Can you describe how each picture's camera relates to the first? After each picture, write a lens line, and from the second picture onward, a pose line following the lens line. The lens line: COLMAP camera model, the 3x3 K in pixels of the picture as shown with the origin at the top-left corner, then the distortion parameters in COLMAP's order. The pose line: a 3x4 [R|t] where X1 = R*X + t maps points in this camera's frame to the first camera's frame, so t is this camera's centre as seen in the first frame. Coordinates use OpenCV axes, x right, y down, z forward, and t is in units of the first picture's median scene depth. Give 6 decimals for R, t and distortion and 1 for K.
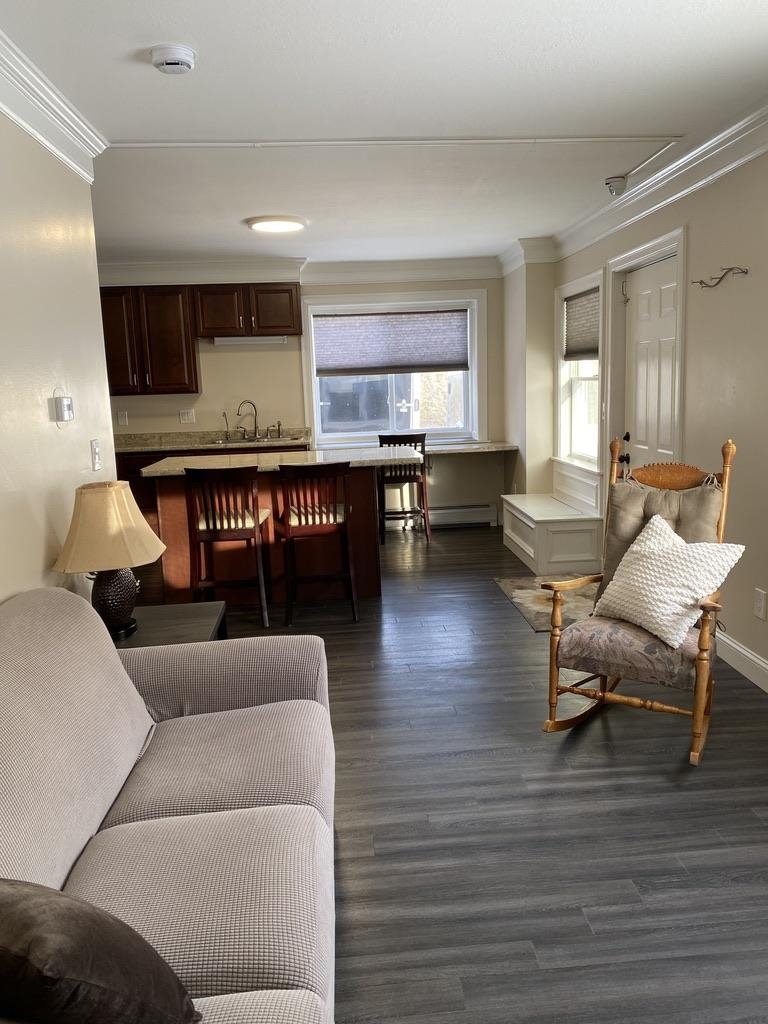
lens RADIAL K [[793.1, 0, 384.4], [0, 793.1, 507.3], [0, 0, 1]] dist [0.126778, -0.227649]
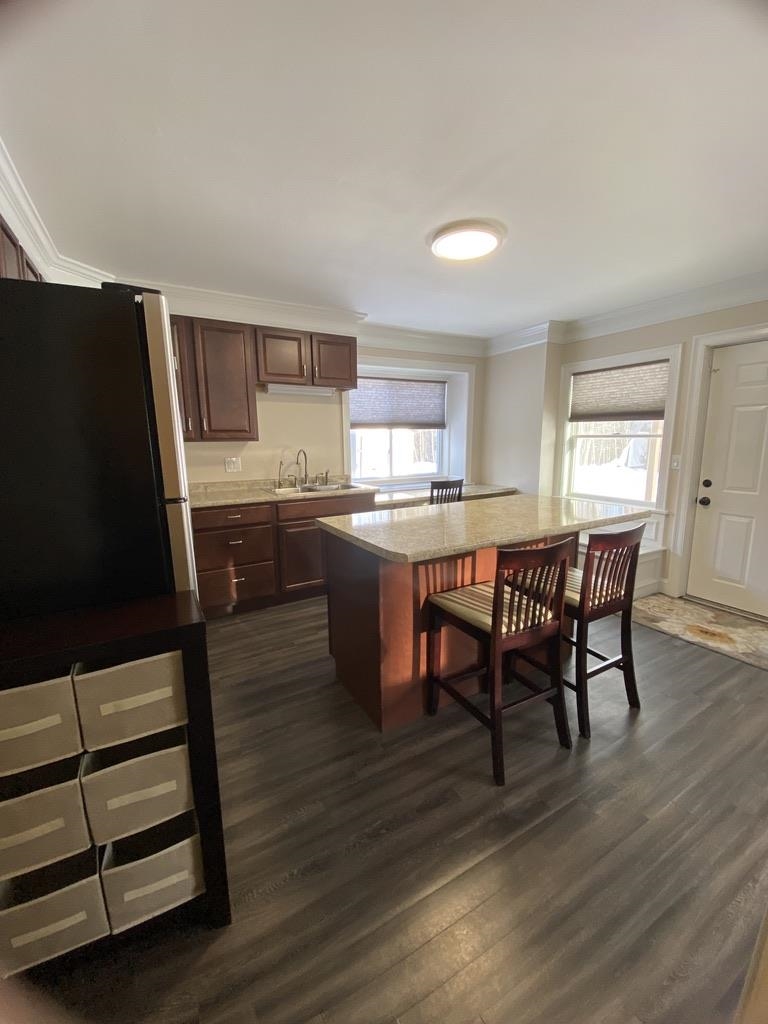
lens RADIAL K [[417.1, 0, 383.5], [0, 417.1, 511.4], [0, 0, 1]] dist [0.001845, -0.012566]
pose [[0.906411, -0.046816, 0.419794, -0.314226], [0.045320, 0.998881, 0.013543, -0.058553], [-0.419958, 0.006750, 0.907518, 0.484491]]
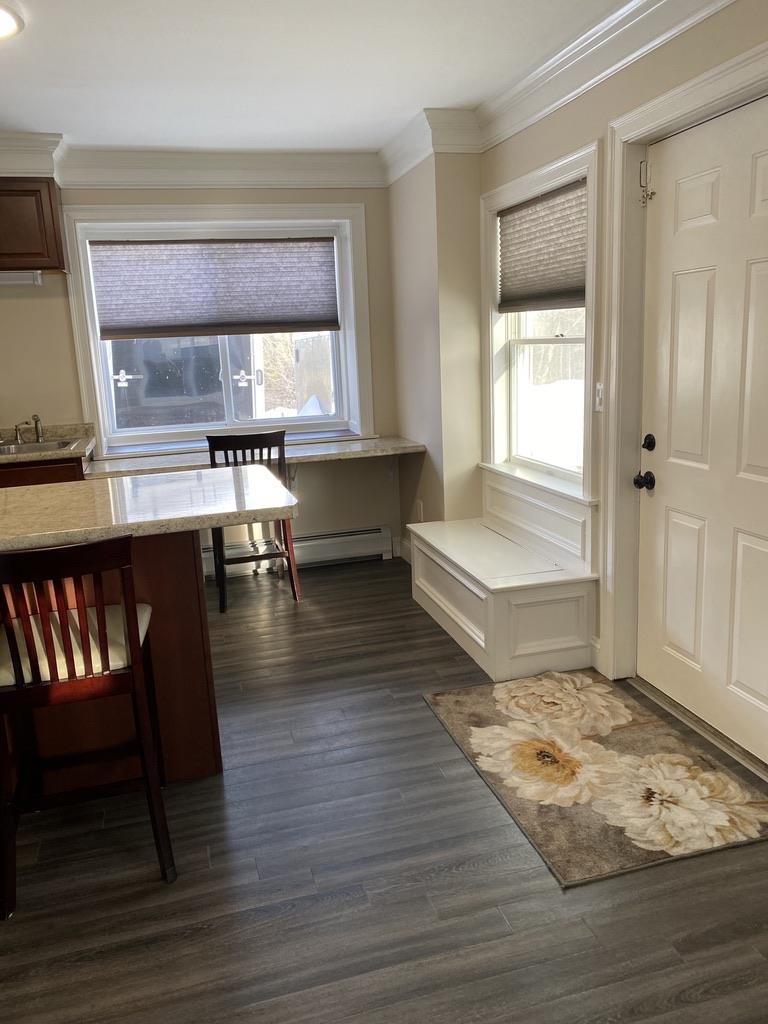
lens RADIAL K [[793.1, 0, 384.4], [0, 793.1, 507.3], [0, 0, 1]] dist [0.126778, -0.227649]
pose [[0.979802, -0.049328, 0.193792, 0.004873], [0.040992, 0.998063, 0.046794, -0.058548], [-0.195725, -0.037905, 0.979926, 0.365004]]
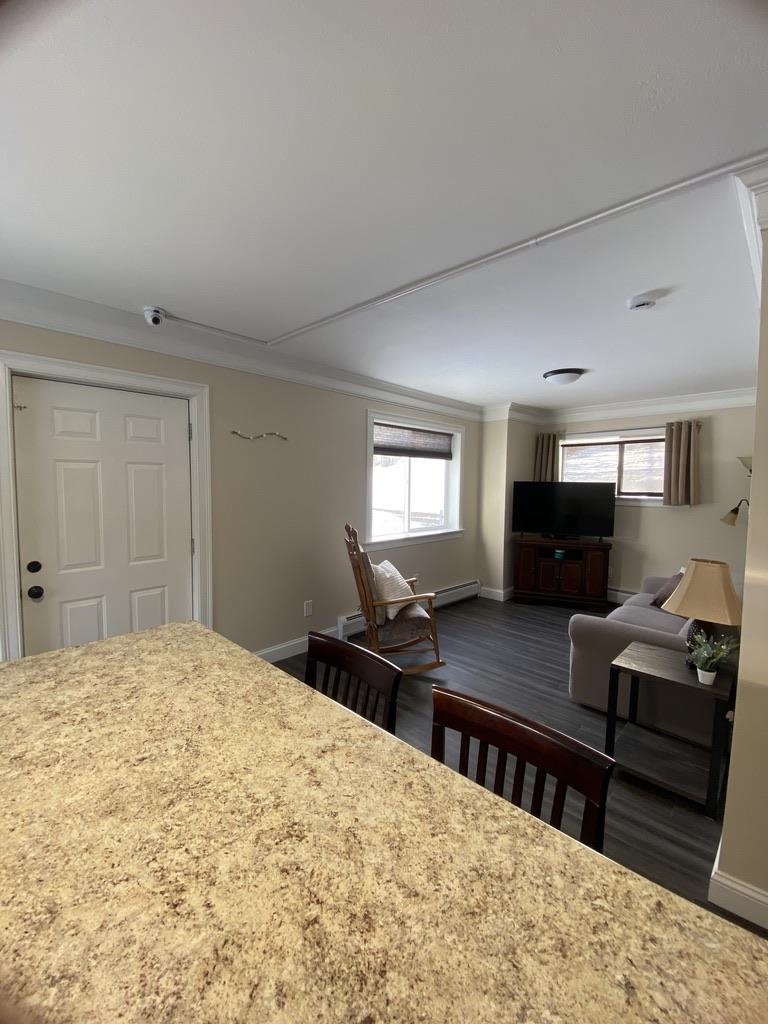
lens RADIAL K [[417.1, 0, 383.5], [0, 417.1, 511.4], [0, 0, 1]] dist [0.001845, -0.012566]
pose [[-0.678681, -0.022040, 0.734103, -0.205600], [0.130936, 0.979905, 0.150471, -0.124879], [-0.722668, 0.198242, -0.662157, 0.774315]]
